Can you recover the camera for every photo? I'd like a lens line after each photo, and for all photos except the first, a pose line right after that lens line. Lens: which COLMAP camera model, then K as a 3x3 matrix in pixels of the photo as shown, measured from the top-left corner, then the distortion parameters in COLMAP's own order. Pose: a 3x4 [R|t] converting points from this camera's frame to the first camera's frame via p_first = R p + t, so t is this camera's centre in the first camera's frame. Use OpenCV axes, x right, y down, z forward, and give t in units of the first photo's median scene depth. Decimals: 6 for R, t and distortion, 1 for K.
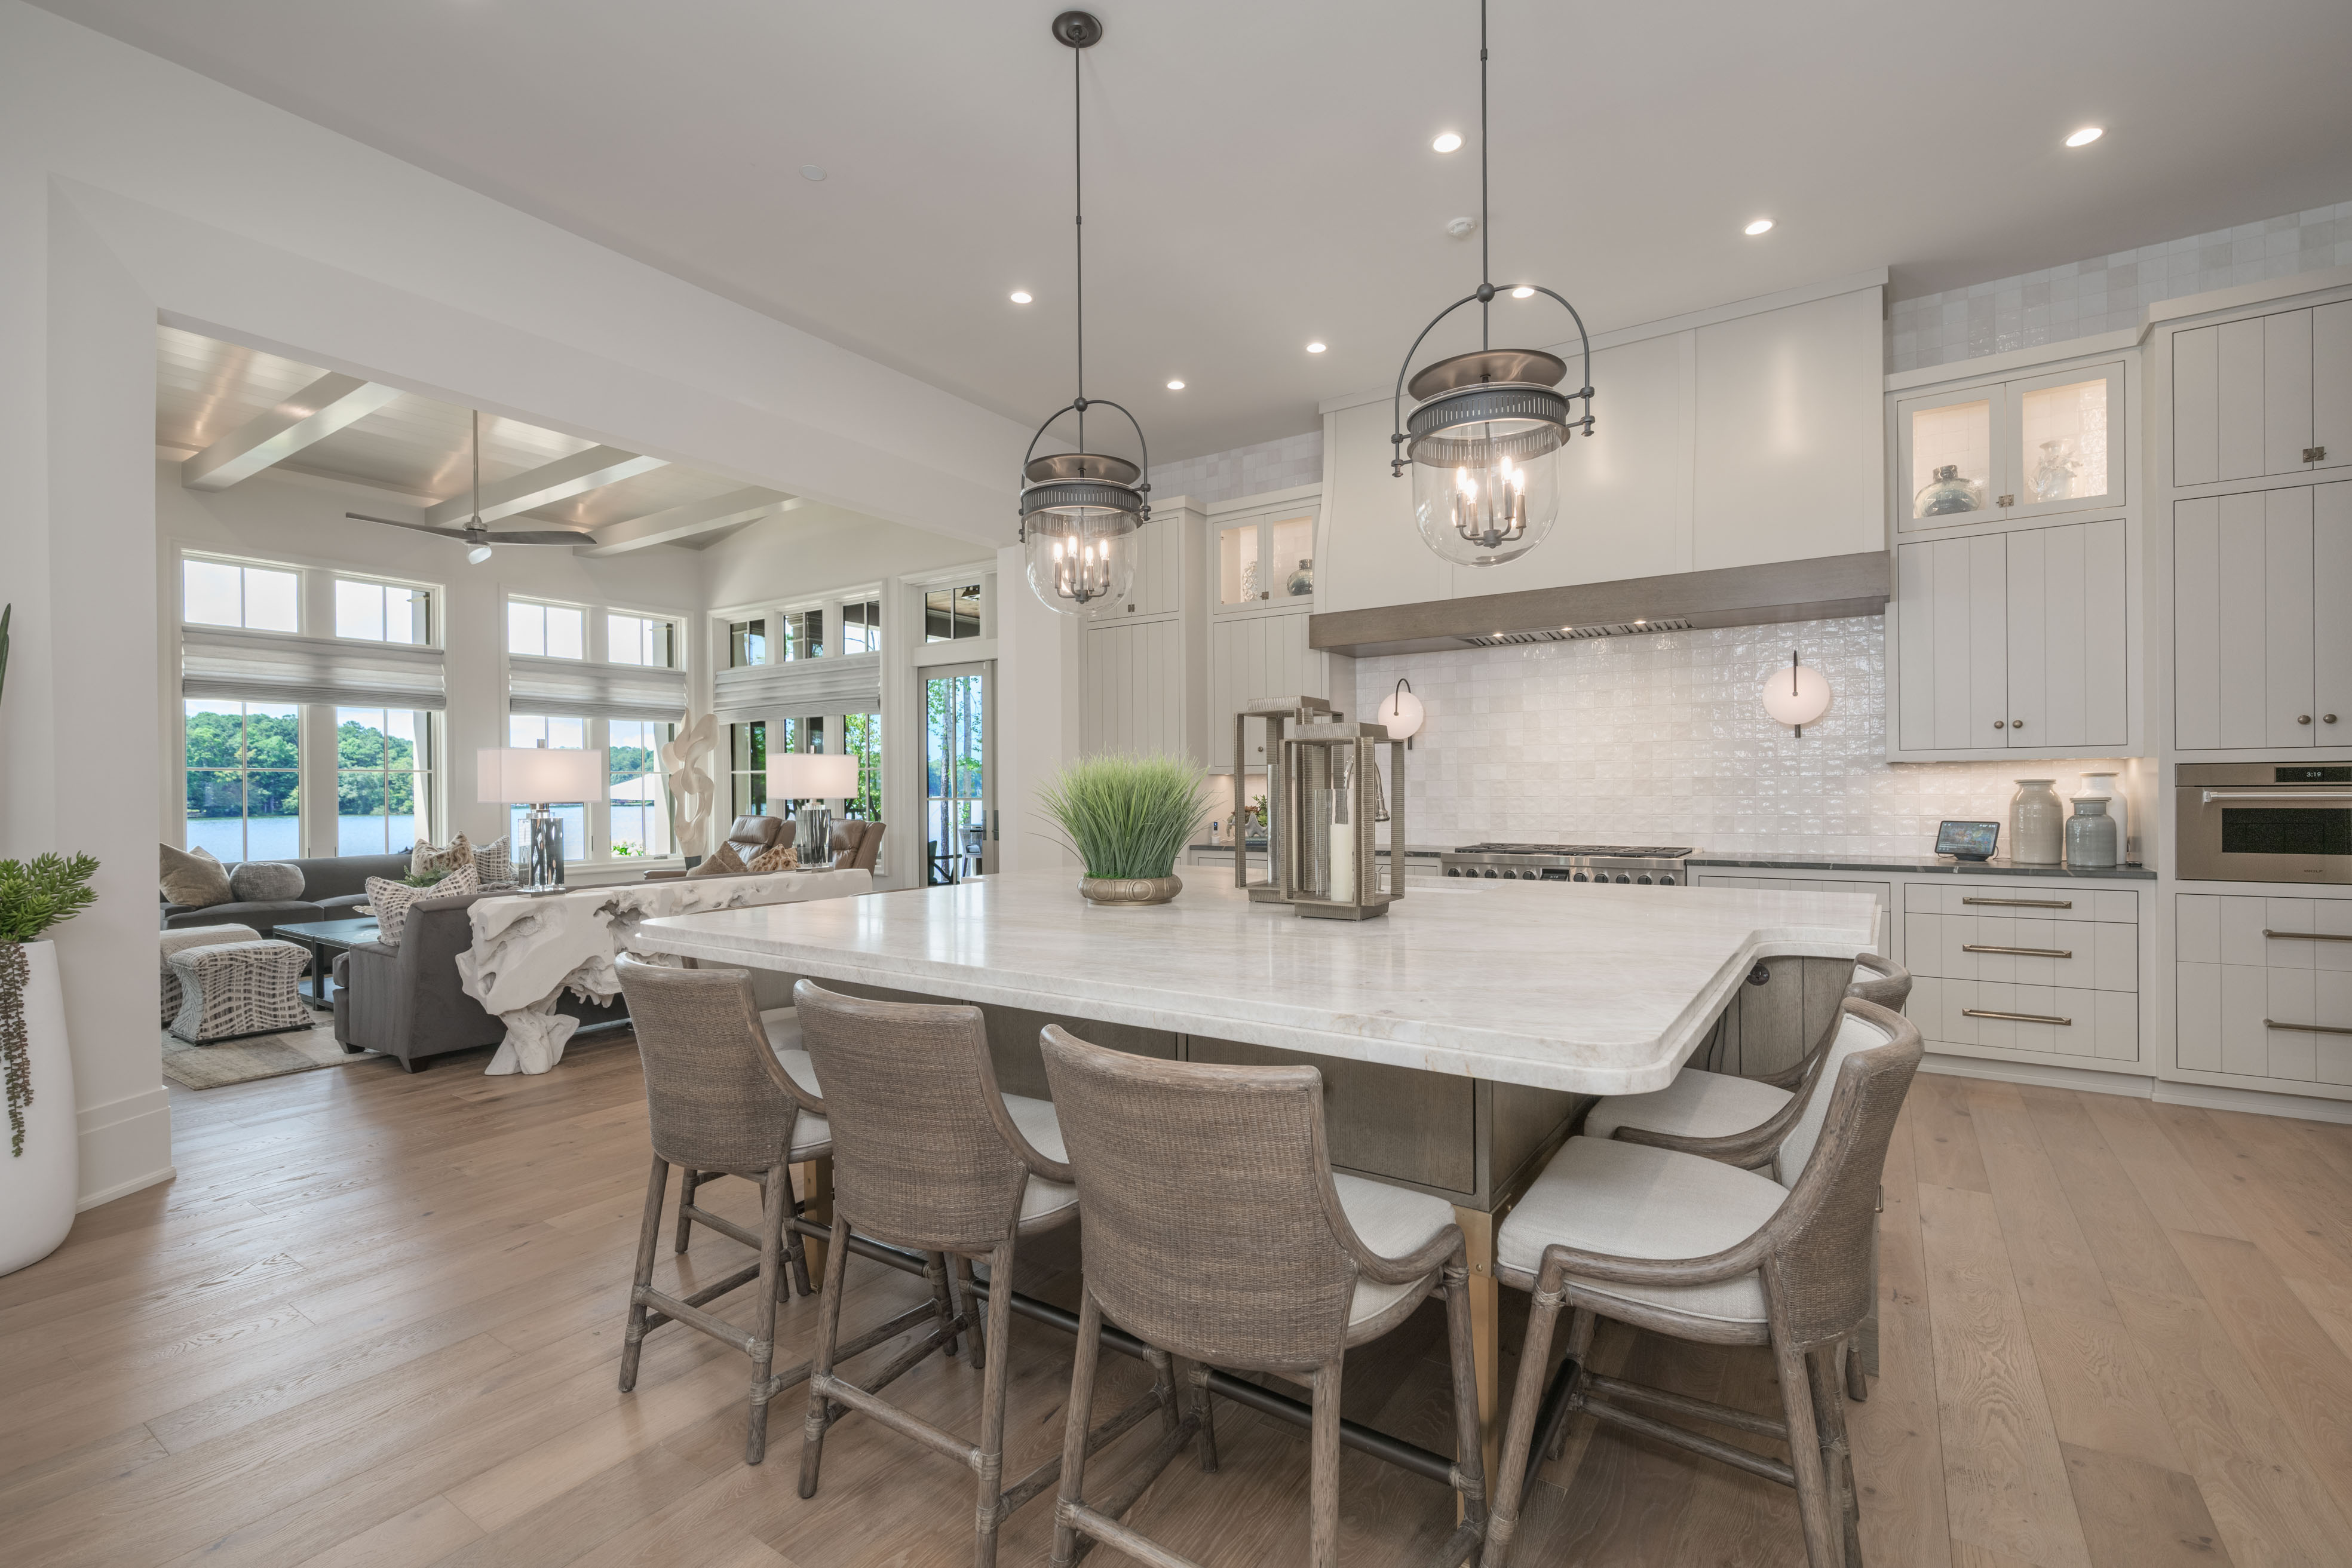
lens RADIAL K [[1033.1, 0, 1176.0], [0, 1033.1, 784.0], [0, 0, 1]] dist [-0.001197, 0.000375]
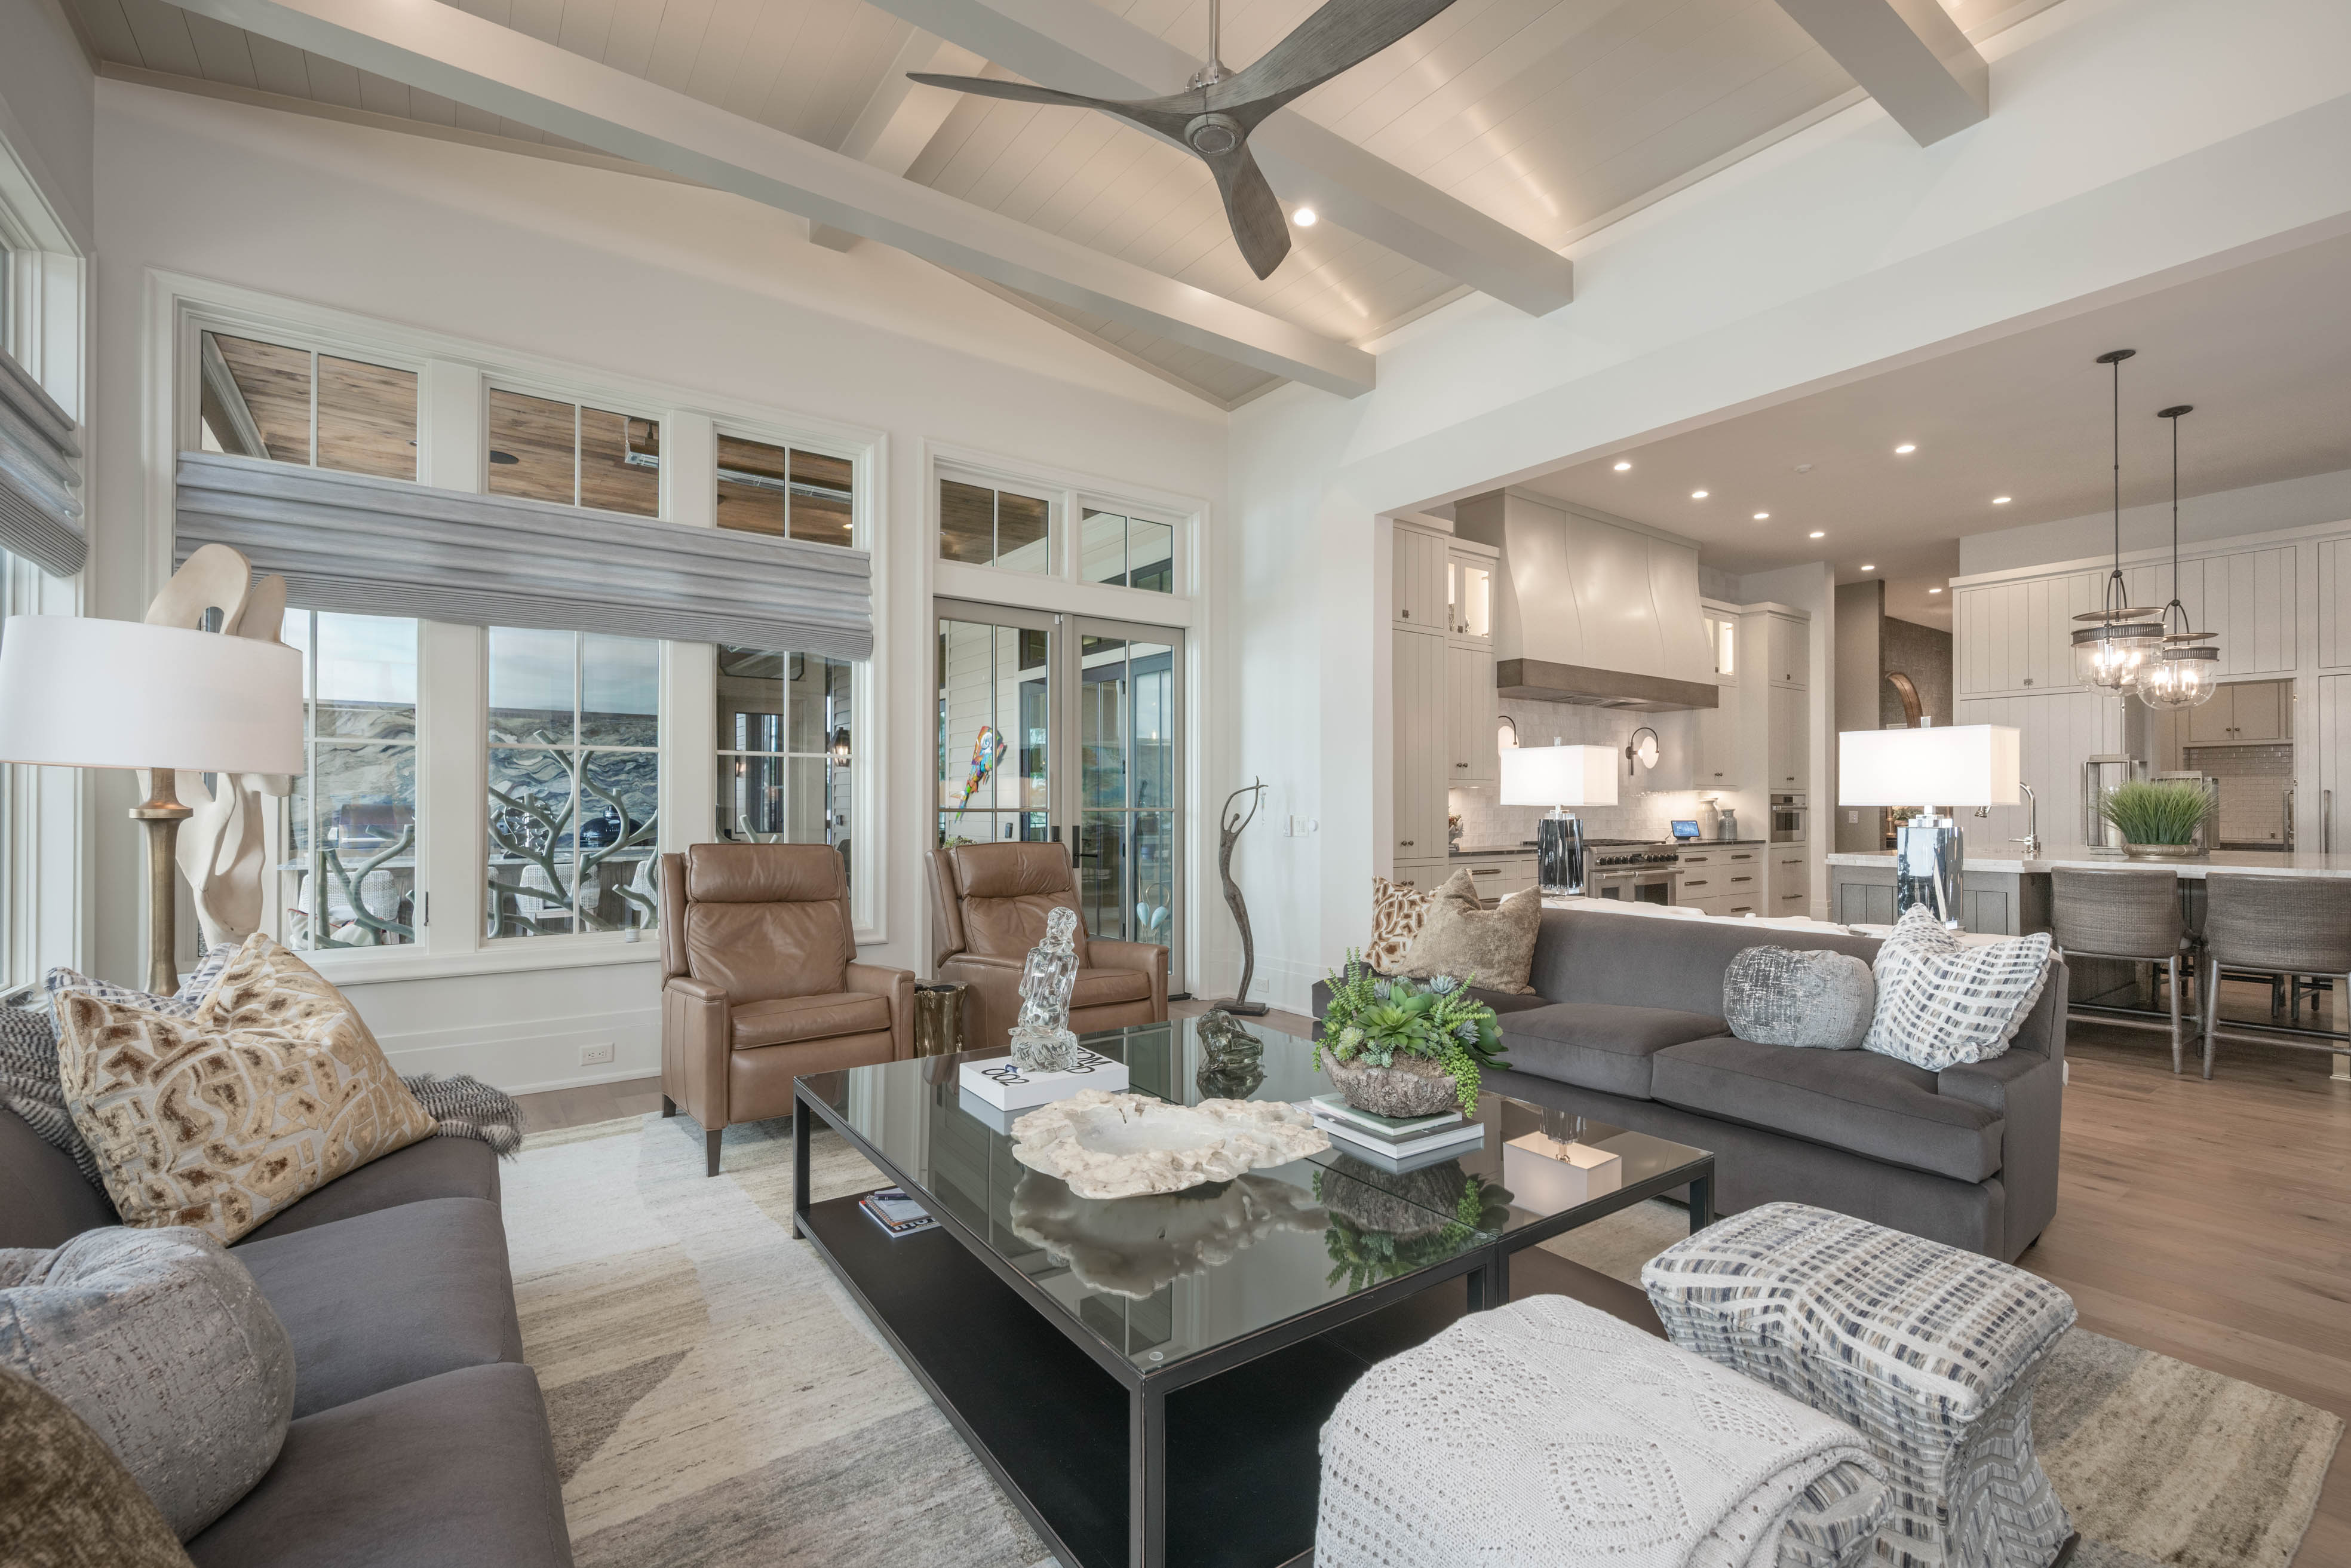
lens RADIAL K [[1014.9, 0, 1175.5], [0, 1014.9, 784.0], [0, 0, 1]] dist [0.000392, -0.000008]
pose [[0.339325, 0.022839, 0.940392, -1.524417], [-0.008771, 0.999739, -0.021116, 0.015769], [-0.940628, -0.001083, 0.339437, 1.337377]]
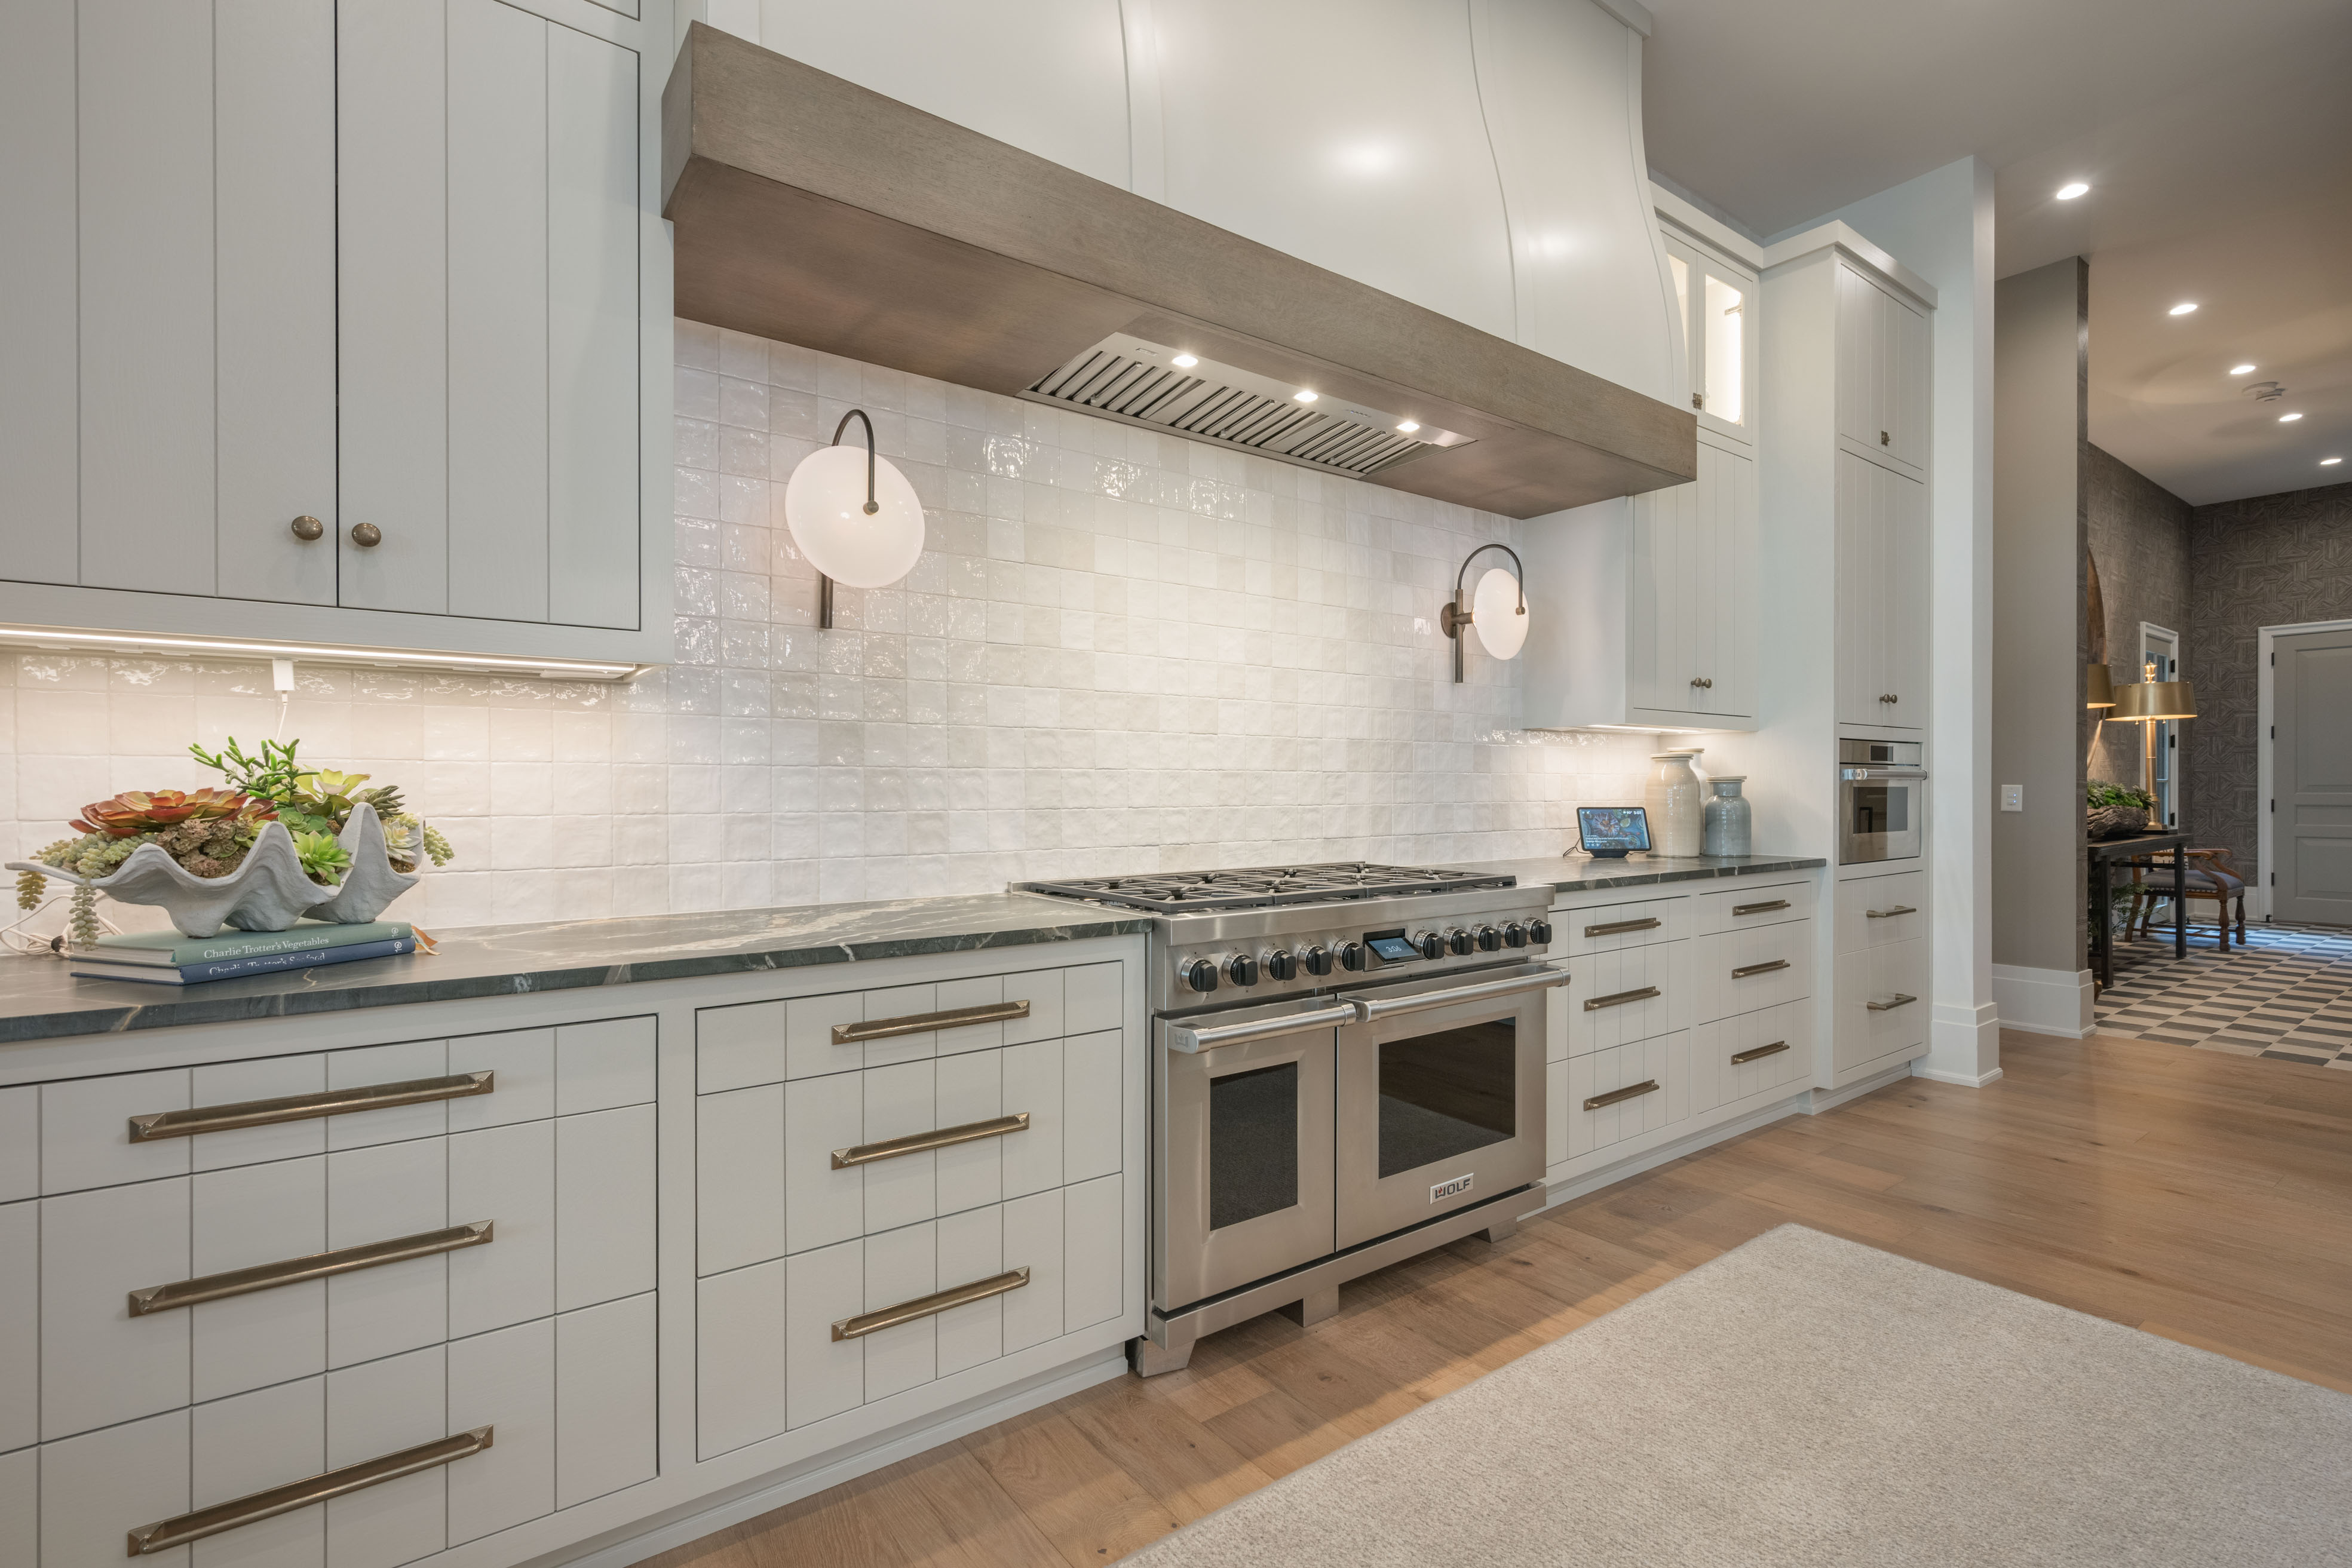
lens RADIAL K [[1079.8, 0, 1176.0], [0, 1079.8, 784.0], [0, 0, 1]] dist [0.008830, 0.000031]
pose [[0.322415, 0.010246, 0.946543, -0.109200], [-0.008120, 0.999935, -0.008059, 0.029532], [-0.946564, -0.005088, 0.322477, 1.110275]]
